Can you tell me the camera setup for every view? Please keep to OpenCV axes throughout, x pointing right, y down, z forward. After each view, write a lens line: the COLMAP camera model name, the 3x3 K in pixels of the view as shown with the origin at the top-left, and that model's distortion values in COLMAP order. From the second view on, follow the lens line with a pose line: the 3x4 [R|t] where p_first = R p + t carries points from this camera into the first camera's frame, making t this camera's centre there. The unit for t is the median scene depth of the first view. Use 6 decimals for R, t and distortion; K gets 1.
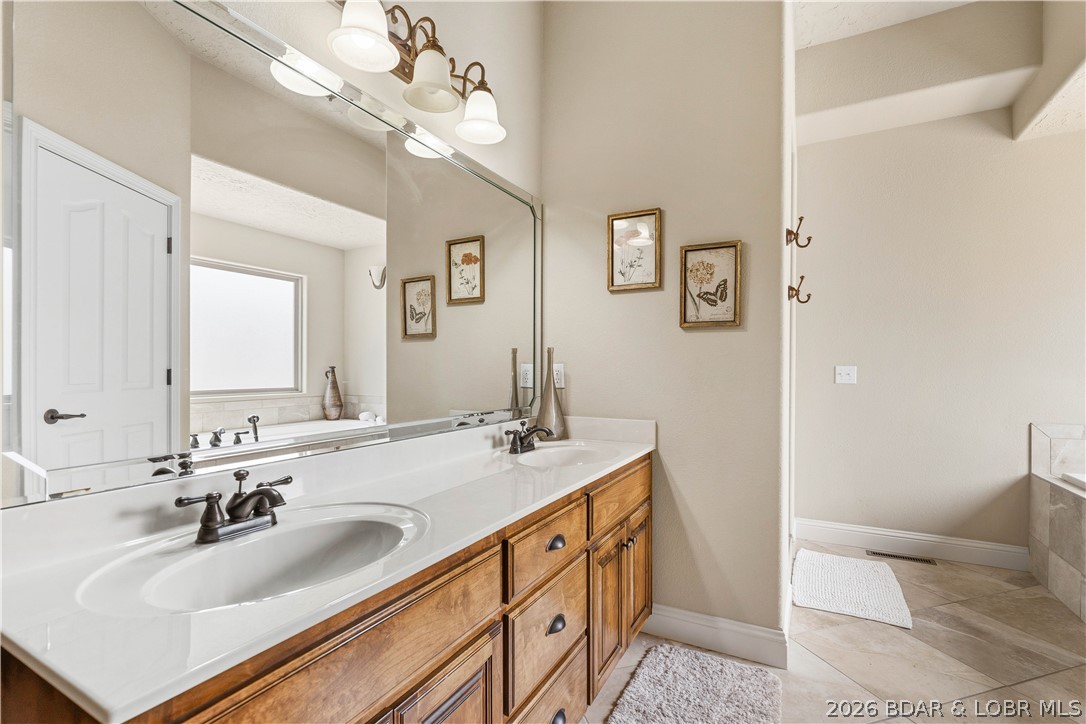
lens RADIAL K [[490.6, 0, 537.9], [0, 490.6, 368.2], [0, 0, 1]] dist [-0.008085, 0.000113]
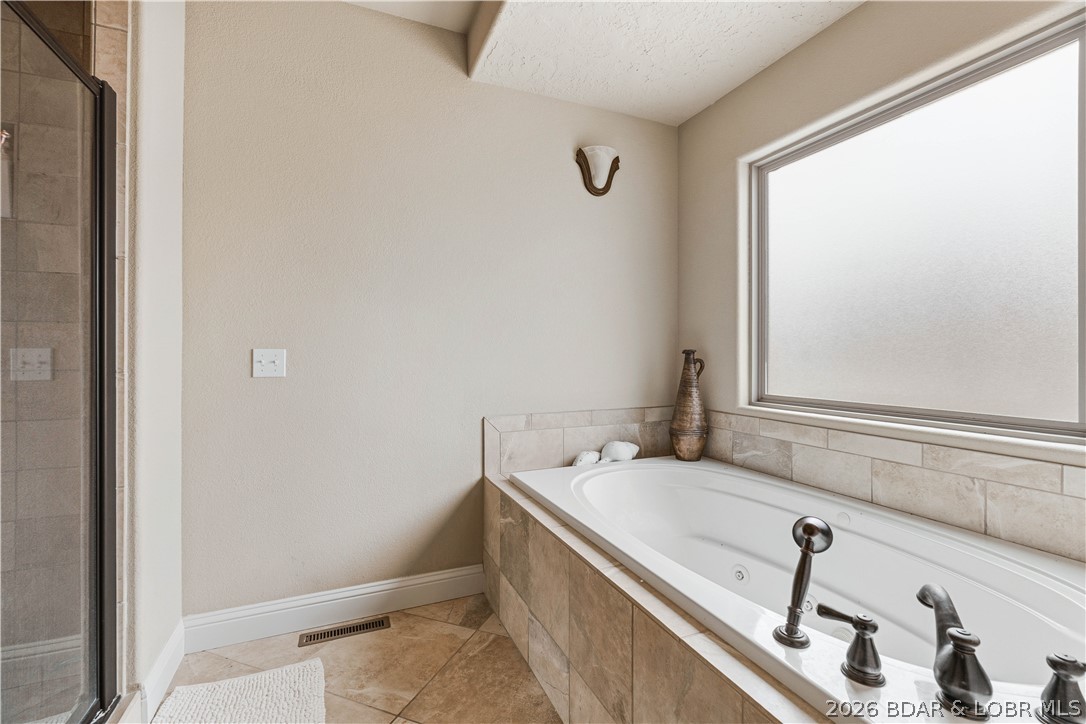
lens RADIAL K [[490.6, 0, 543.4], [0, 490.6, 358.2], [0, 0, 1]] dist [-0.008085, 0.000113]
pose [[0.620346, -0.003550, 0.784320, 0.415811], [0.003906, 0.999991, 0.001437, 0.009614], [-0.784318, 0.002172, 0.620355, 0.395844]]
